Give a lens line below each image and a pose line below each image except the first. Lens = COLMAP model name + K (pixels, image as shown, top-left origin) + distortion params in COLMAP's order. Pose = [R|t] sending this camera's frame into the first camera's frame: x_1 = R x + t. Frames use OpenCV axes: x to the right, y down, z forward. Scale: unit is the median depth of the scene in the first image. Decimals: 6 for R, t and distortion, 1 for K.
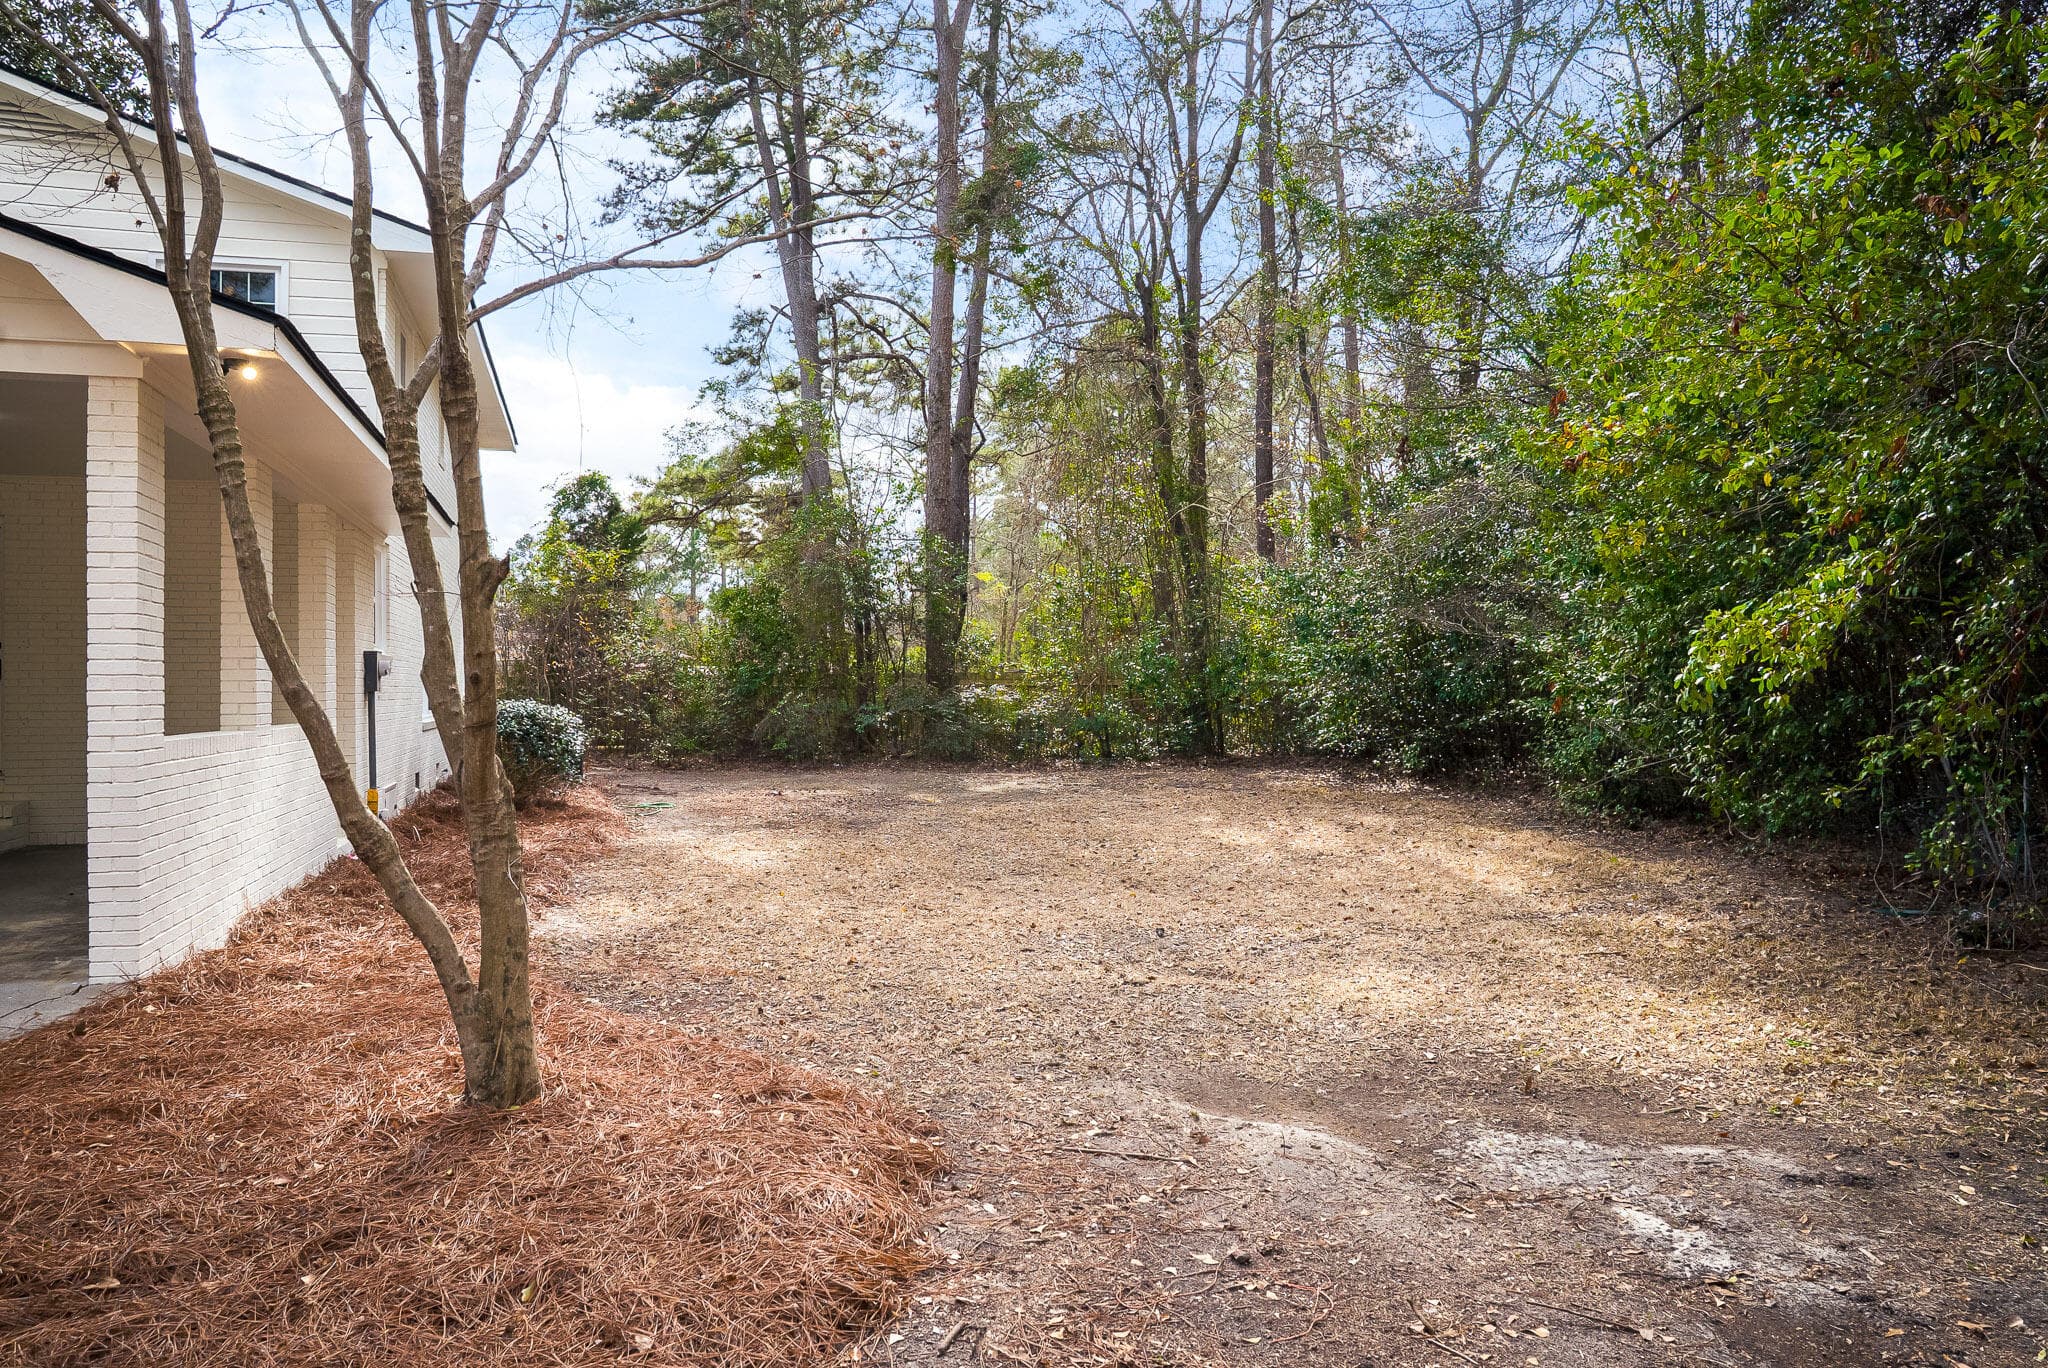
lens RADIAL K [[1399.0, 0, 1024.0], [0, 1399.0, 684.0], [0, 0, 1]] dist [-0.004793, -0.001216]
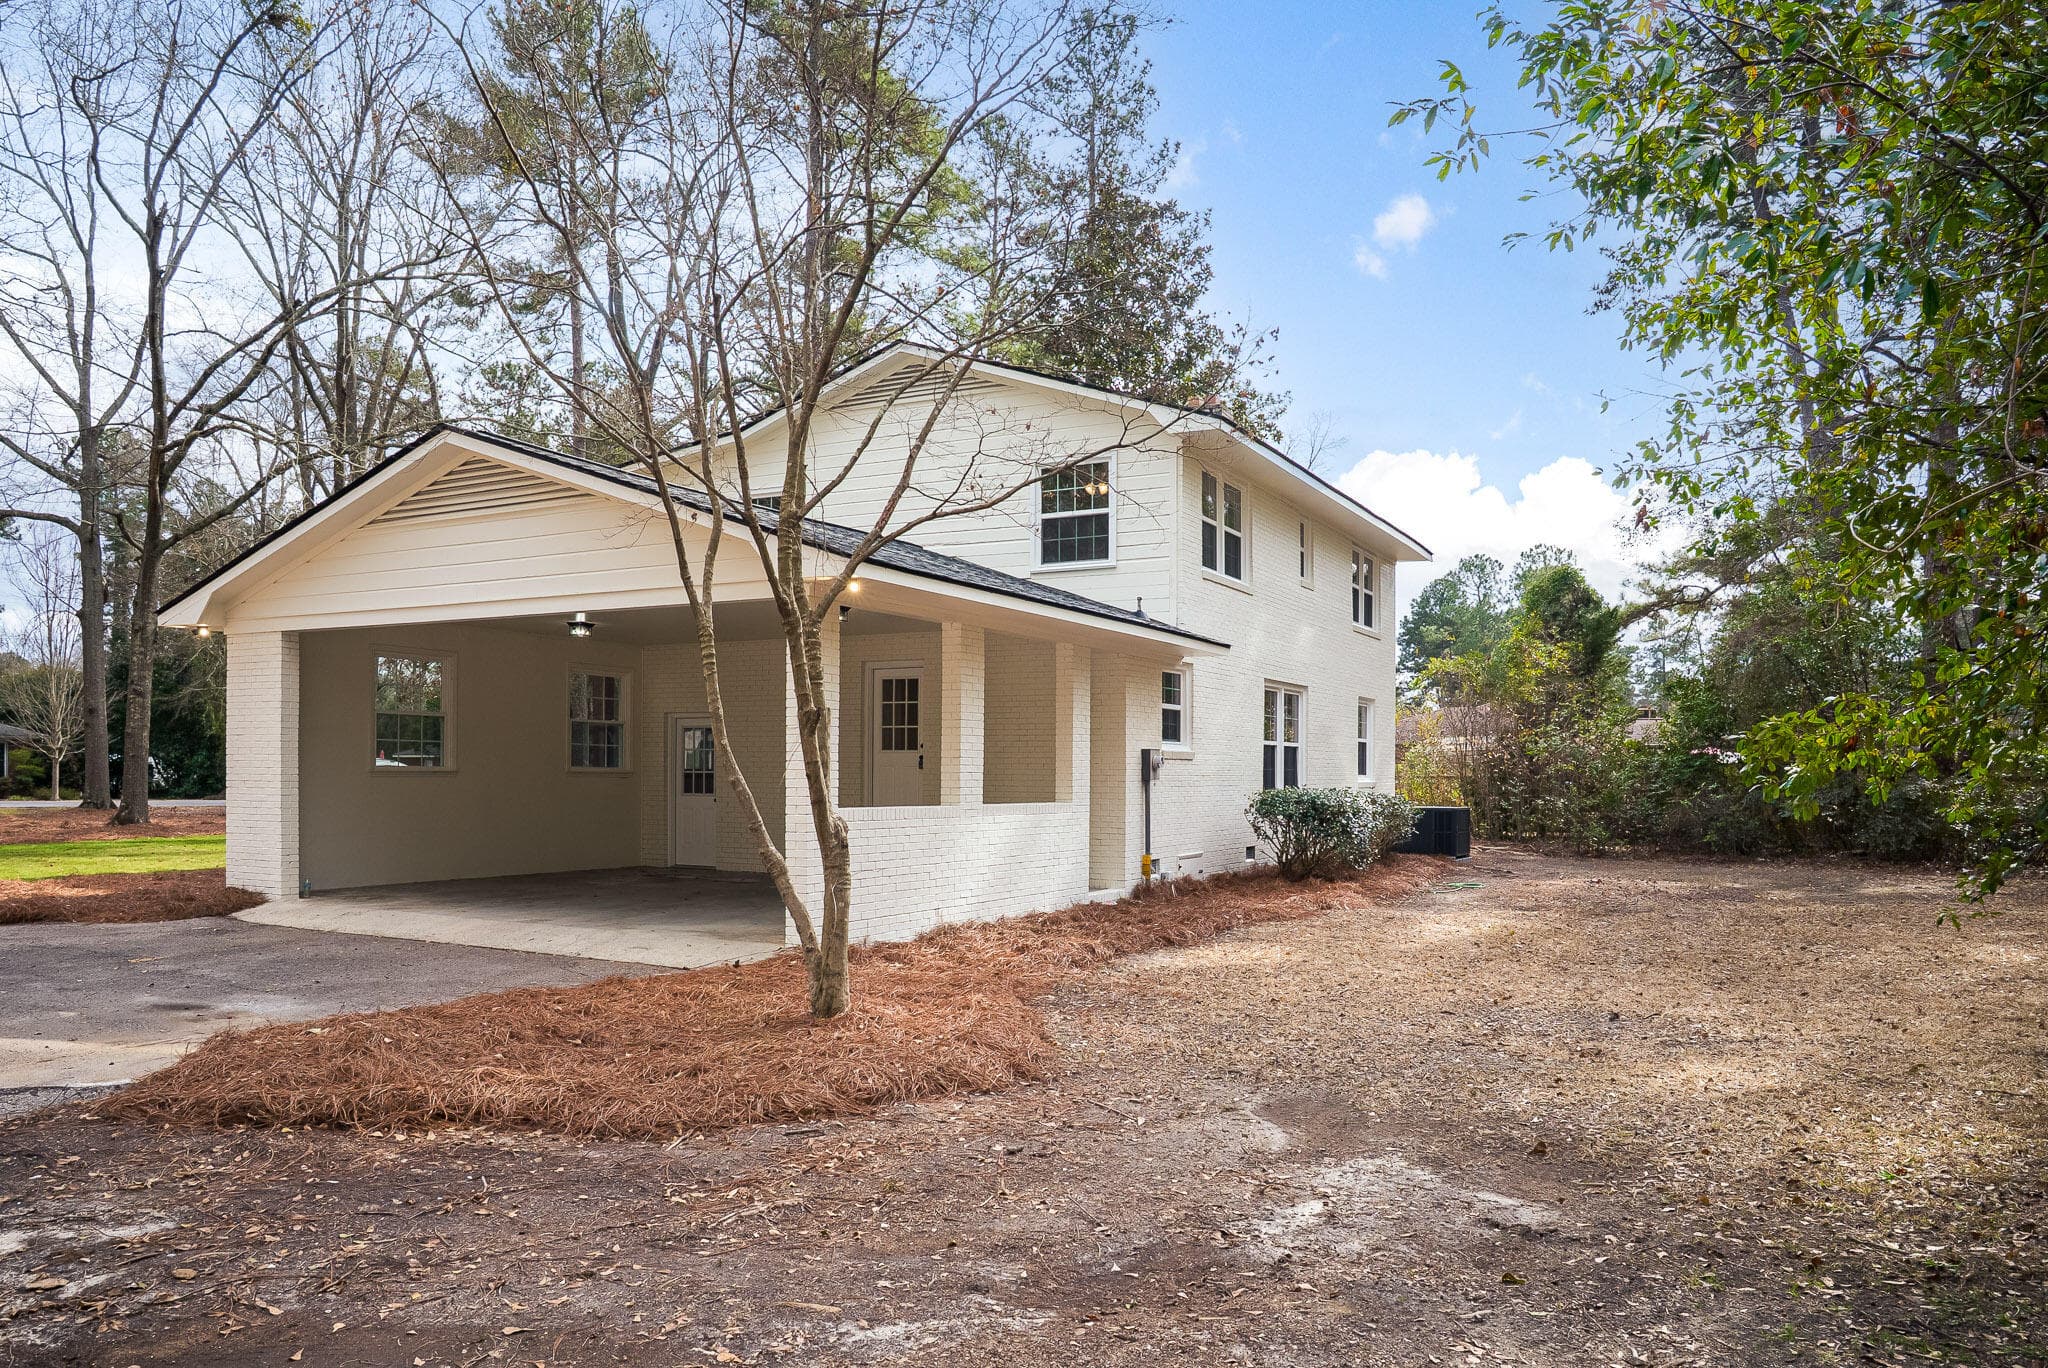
lens RADIAL K [[1399.0, 0, 1024.0], [0, 1399.0, 684.0], [0, 0, 1]] dist [-0.004793, -0.001216]
pose [[0.766070, -0.020327, -0.642436, 0.438986], [-0.021695, 0.998113, -0.057451, -0.006226], [0.642391, 0.057949, 0.764183, -0.070545]]
